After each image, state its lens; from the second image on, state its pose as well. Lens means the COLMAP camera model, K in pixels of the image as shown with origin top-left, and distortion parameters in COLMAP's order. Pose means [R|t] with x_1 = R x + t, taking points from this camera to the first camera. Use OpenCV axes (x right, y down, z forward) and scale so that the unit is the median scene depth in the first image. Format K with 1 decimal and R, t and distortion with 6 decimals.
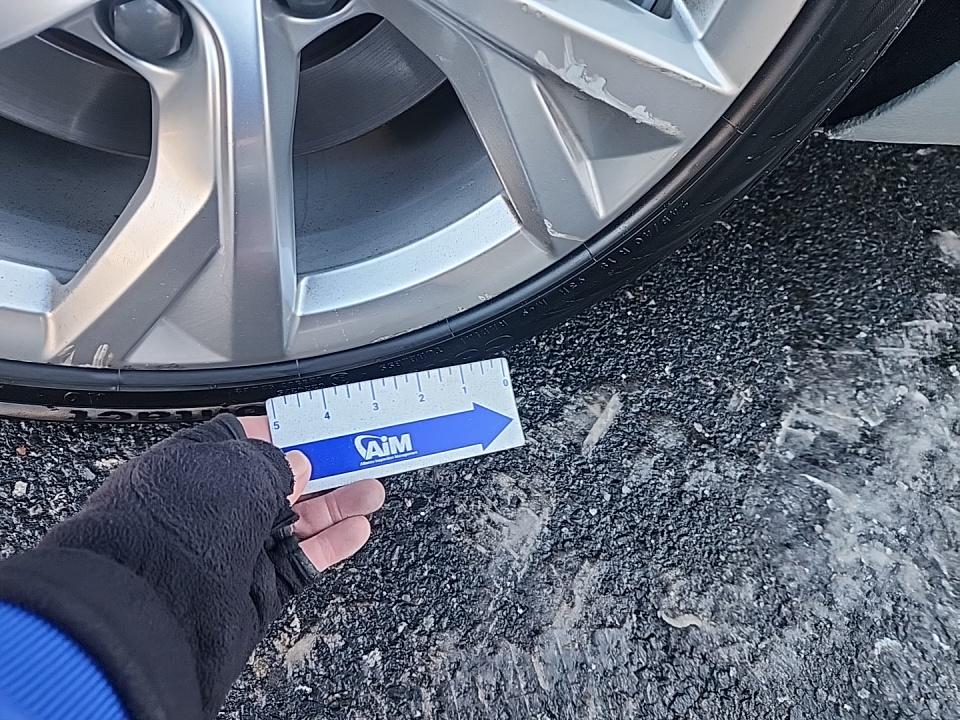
lens RADIAL K [[645.5, 0, 480.9], [0, 645.5, 364.2], [0, 0, 1]] dist [0.044470, -0.035910]
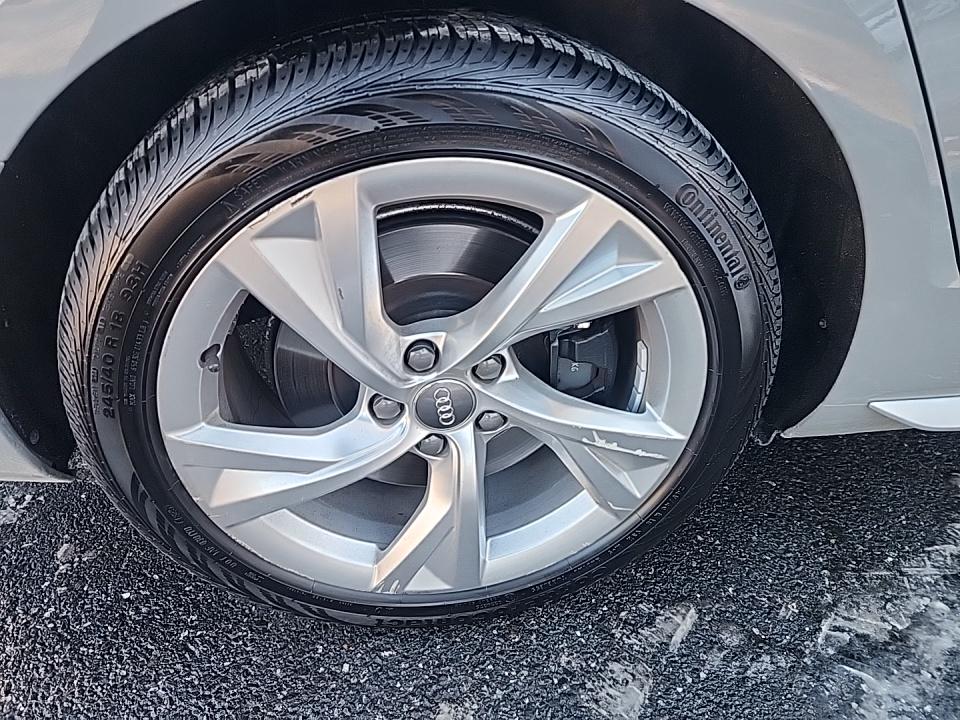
lens RADIAL K [[645.5, 0, 479.9], [0, 645.5, 357.9], [0, 0, 1]] dist [0.044470, -0.035910]
pose [[0.967280, -0.123545, -0.221601, 0.139331], [0.029528, 0.922314, -0.385311, 0.078457], [0.251989, 0.366160, 0.895784, -0.670635]]
